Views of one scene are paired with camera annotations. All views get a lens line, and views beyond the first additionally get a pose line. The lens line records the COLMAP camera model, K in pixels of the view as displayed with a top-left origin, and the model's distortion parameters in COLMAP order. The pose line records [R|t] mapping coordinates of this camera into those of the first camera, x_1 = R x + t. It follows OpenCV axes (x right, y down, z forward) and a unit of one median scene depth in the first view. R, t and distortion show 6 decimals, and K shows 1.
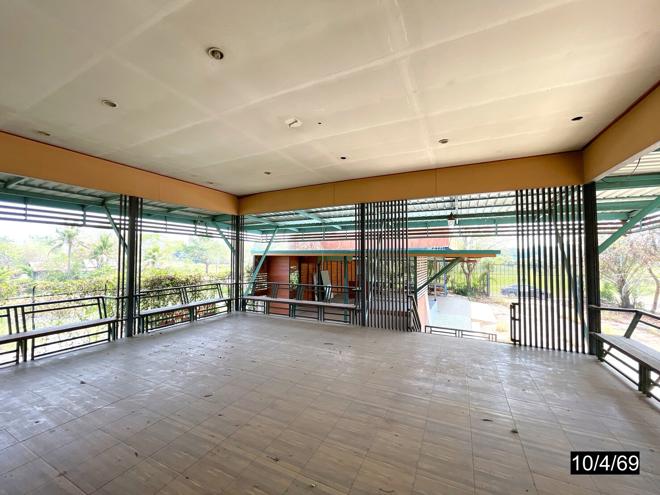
lens RADIAL K [[266.4, 0, 333.2], [0, 266.4, 247.2], [0, 0, 1]] dist [-0.016990, 0.000153]
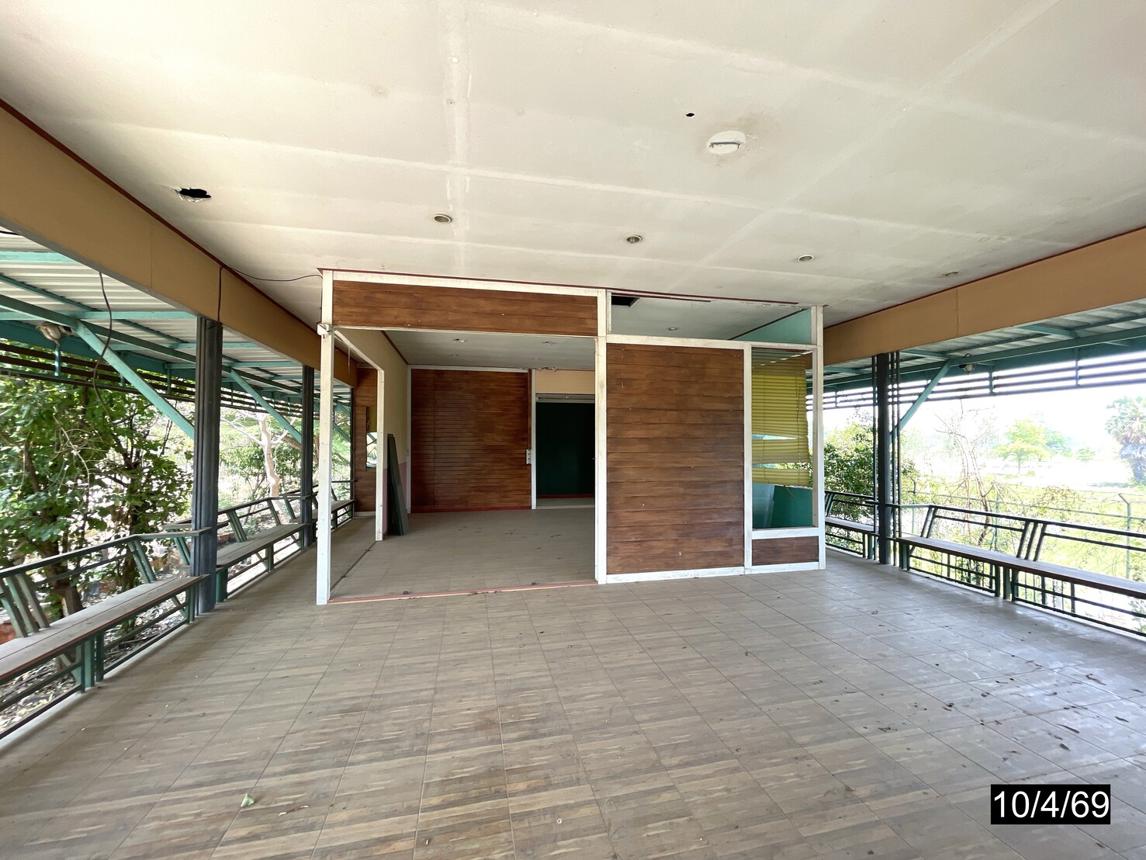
lens RADIAL K [[462.6, 0, 573.3], [0, 462.6, 430.3], [0, 0, 1]] dist [-0.016990, 0.000153]
pose [[-0.786743, -0.016311, -0.617066, 0.443866], [0.019740, 0.998475, -0.051560, 0.033774], [0.616965, -0.052746, -0.785221, 1.223878]]
